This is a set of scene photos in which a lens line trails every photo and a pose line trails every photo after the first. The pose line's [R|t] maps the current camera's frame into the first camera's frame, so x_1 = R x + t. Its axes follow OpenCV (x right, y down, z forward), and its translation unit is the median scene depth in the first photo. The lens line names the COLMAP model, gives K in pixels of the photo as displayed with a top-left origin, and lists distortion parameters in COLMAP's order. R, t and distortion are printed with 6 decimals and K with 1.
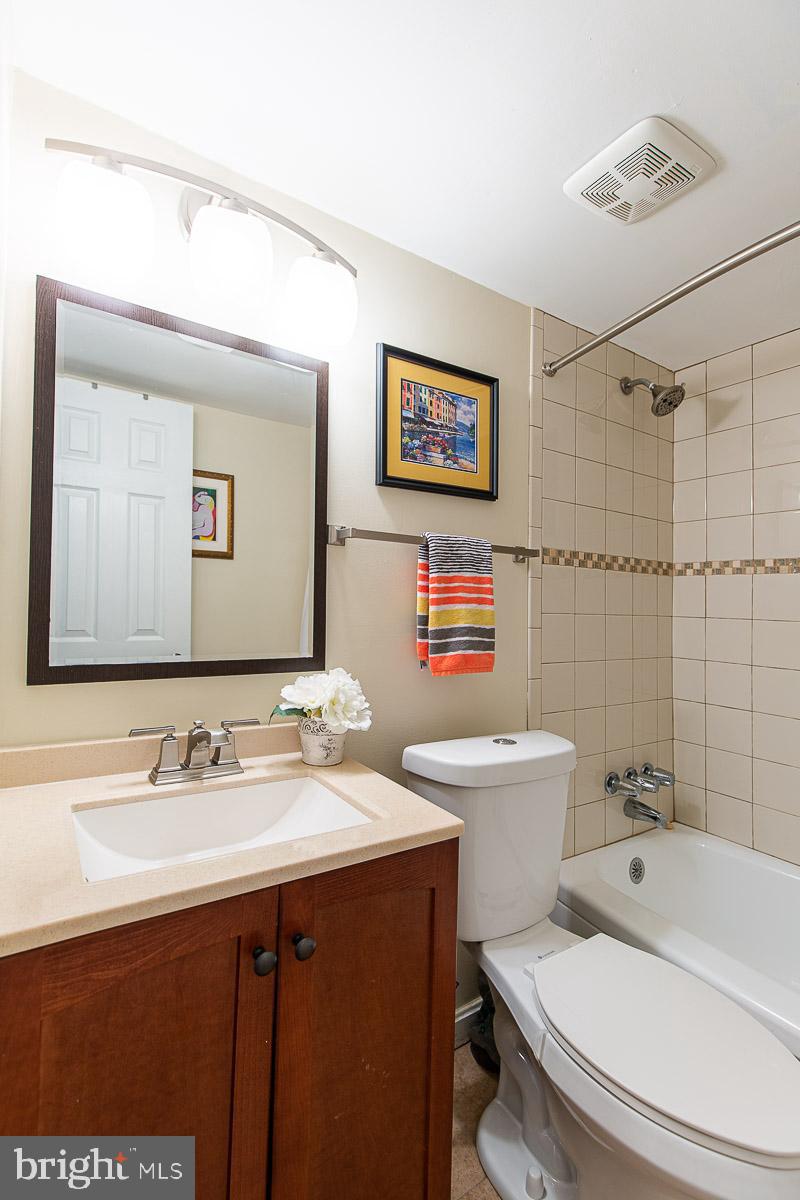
lens RADIAL K [[548.3, 0, 400.0], [0, 548.3, 600.0], [0, 0, 1]] dist [0.007095, -0.002836]
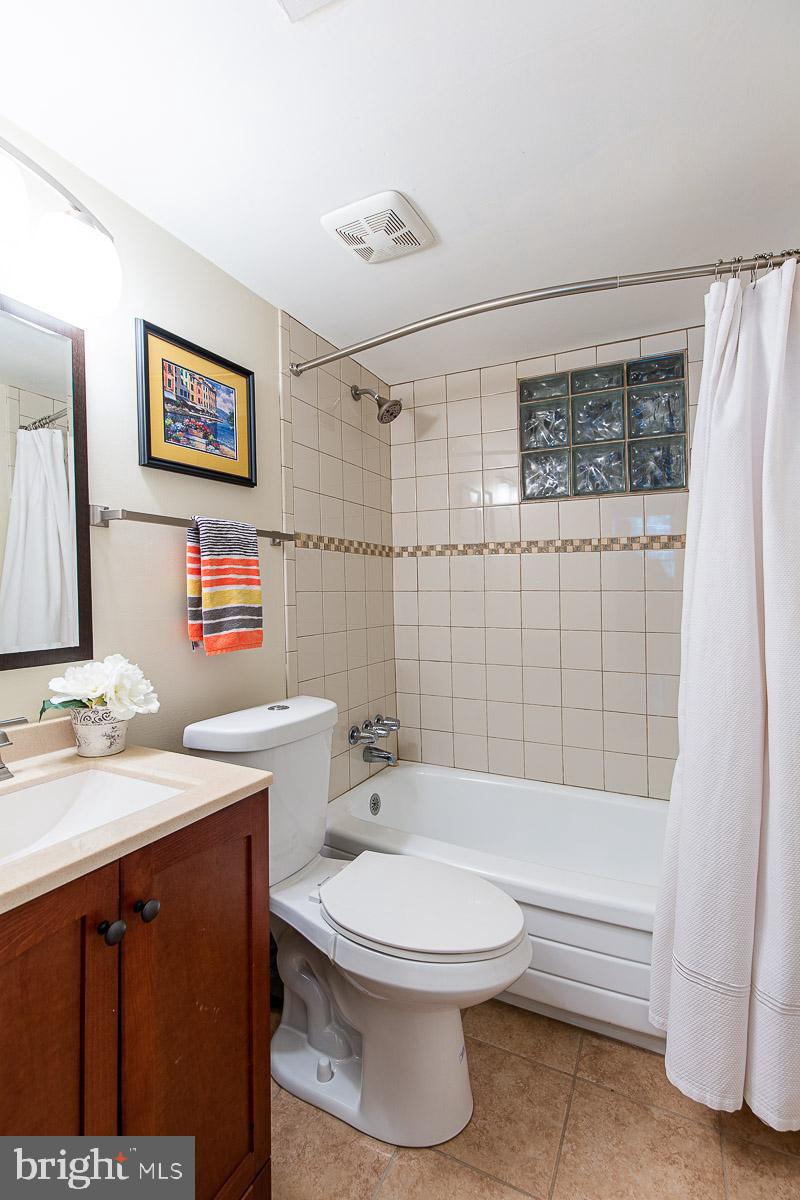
lens RADIAL K [[548.3, 0, 400.0], [0, 548.3, 600.0], [0, 0, 1]] dist [0.007095, -0.002836]
pose [[0.867721, -0.044072, 0.495094, -0.129222], [0.028347, 0.998828, 0.039231, 0.003674], [-0.496243, -0.020007, 0.867953, -0.075875]]
